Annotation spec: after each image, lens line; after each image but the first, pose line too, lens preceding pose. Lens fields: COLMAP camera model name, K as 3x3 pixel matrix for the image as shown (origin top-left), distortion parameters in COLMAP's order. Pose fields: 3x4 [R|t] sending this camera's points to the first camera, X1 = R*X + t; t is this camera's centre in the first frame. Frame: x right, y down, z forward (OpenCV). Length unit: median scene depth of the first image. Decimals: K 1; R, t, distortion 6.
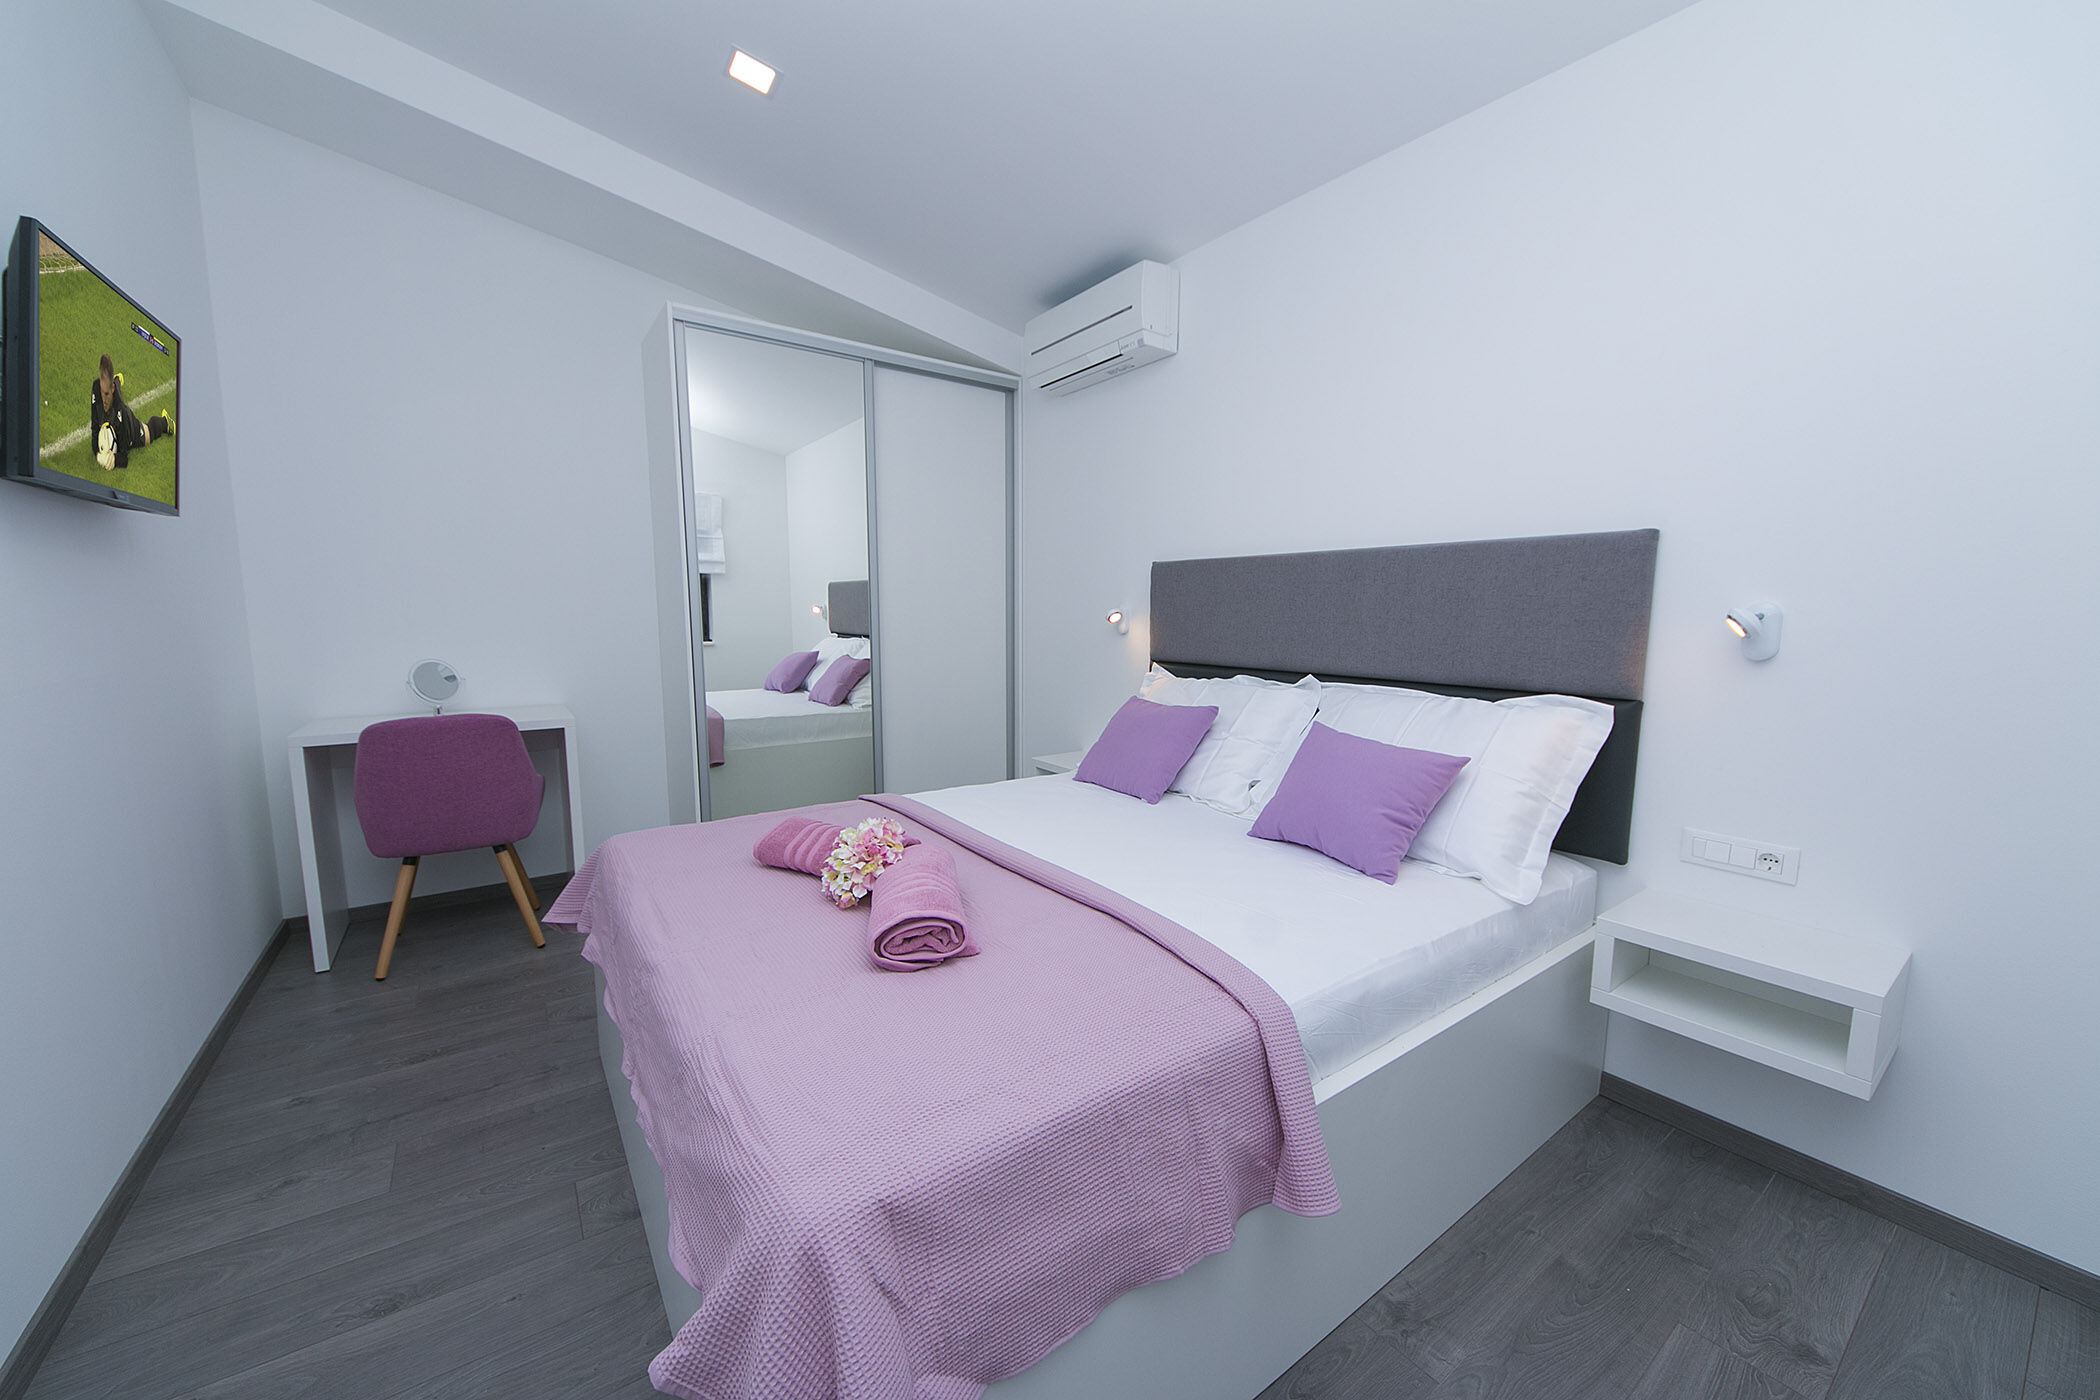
lens RADIAL K [[780.2, 0, 1055.3], [0, 780.2, 698.8], [0, 0, 1]] dist [0.001411, -0.001597]
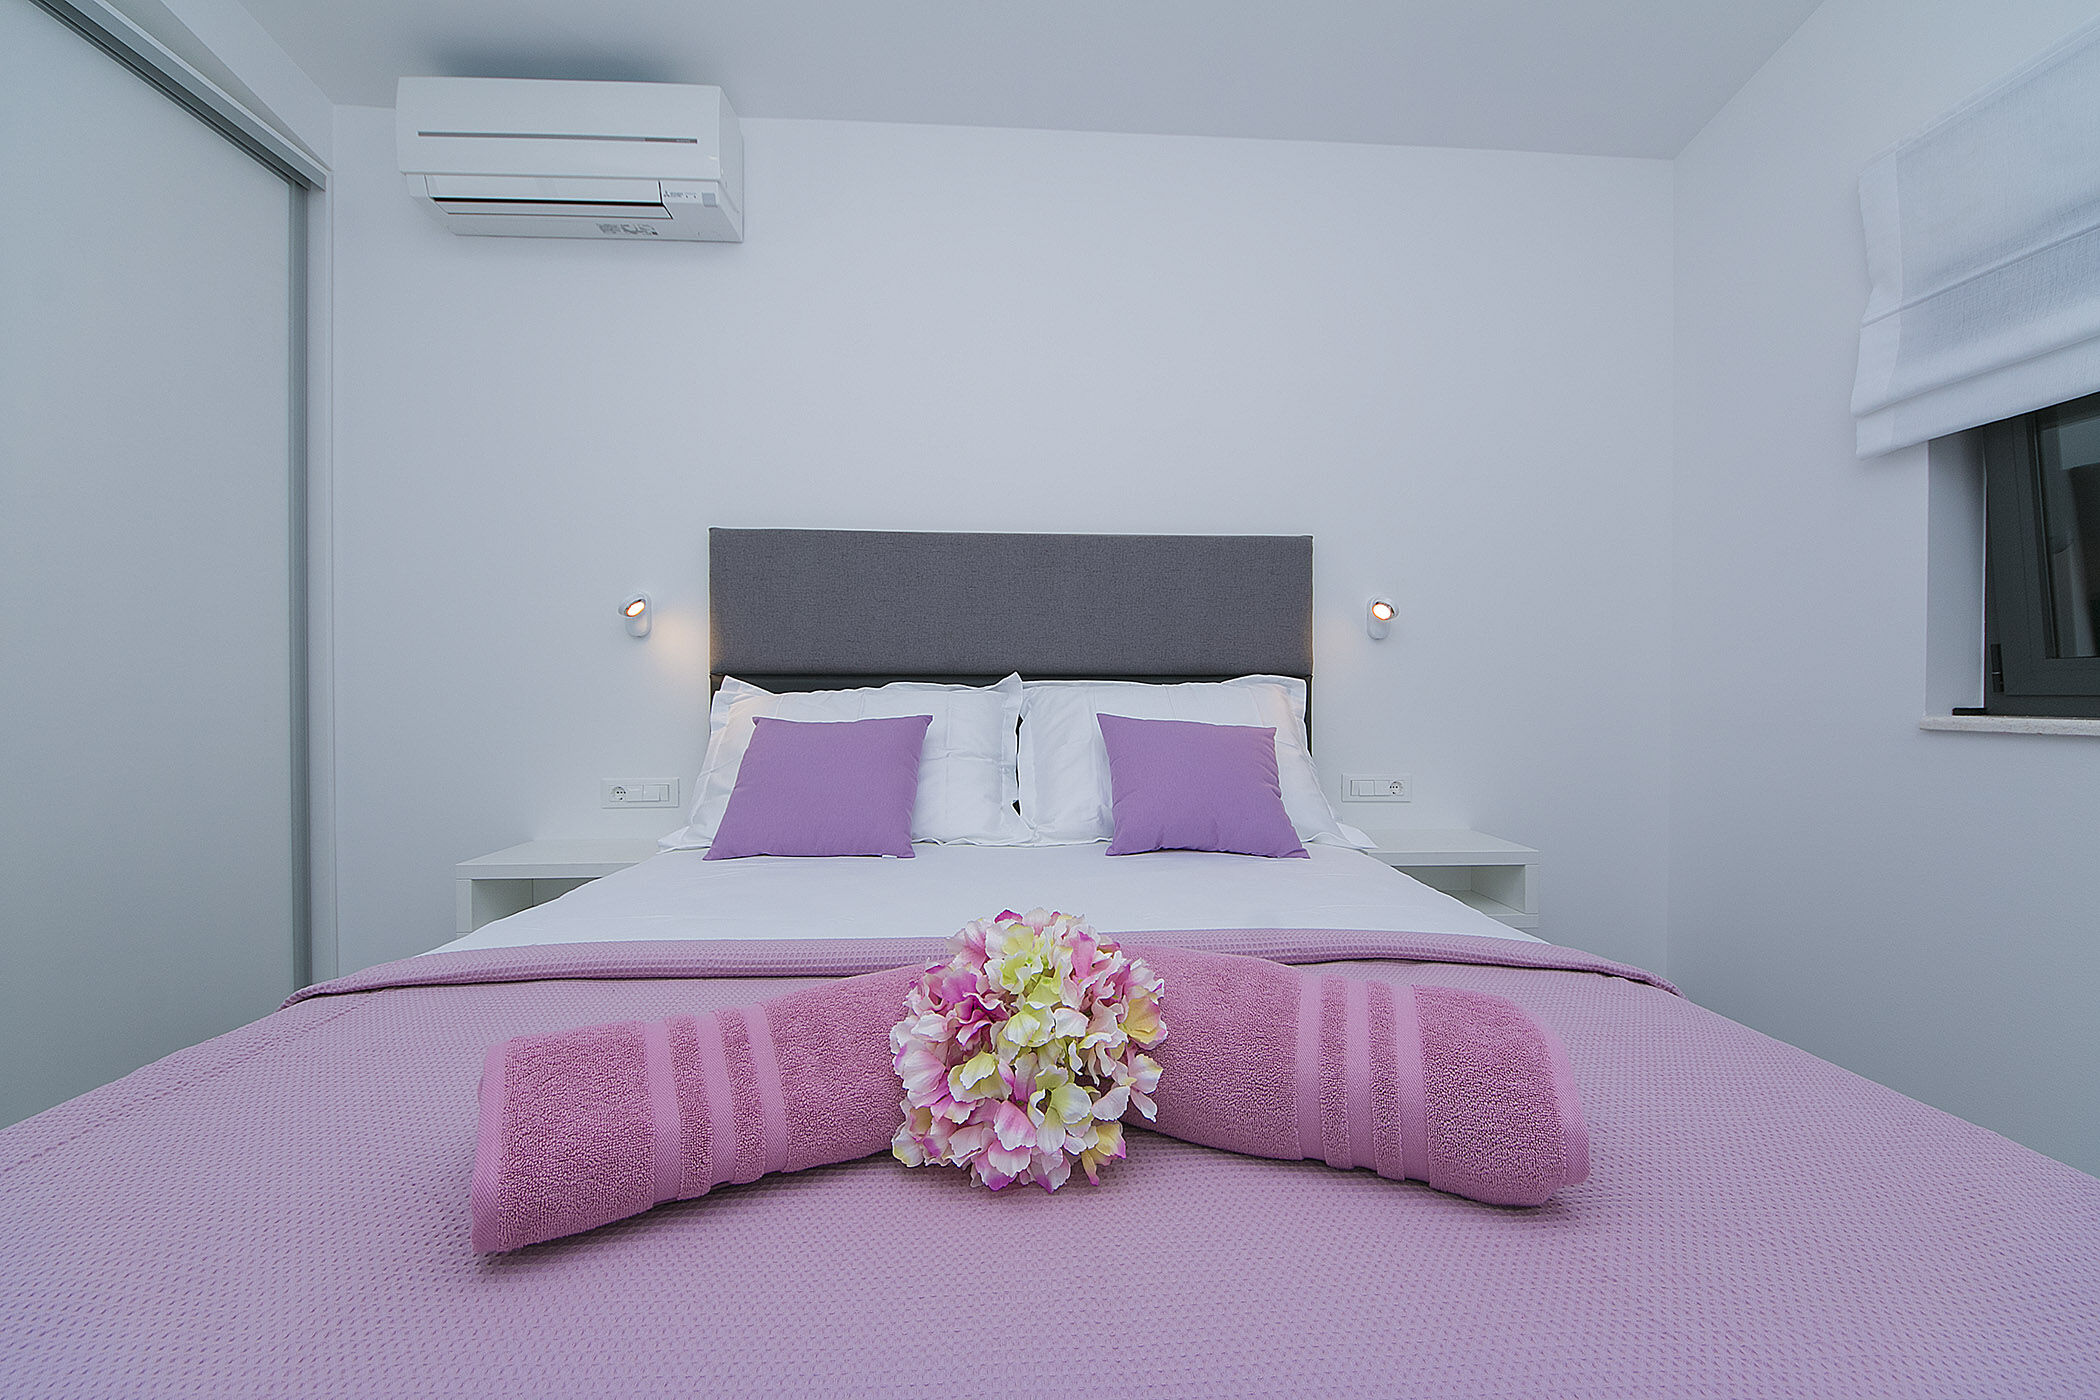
lens RADIAL K [[780.2, 0, 1055.8], [0, 780.2, 708.0], [0, 0, 1]] dist [0.001411, -0.001597]
pose [[0.538813, -0.021172, 0.842159, -0.354201], [0.100026, 0.994220, -0.039002, 0.043643], [-0.836466, 0.105253, 0.537817, 0.498690]]
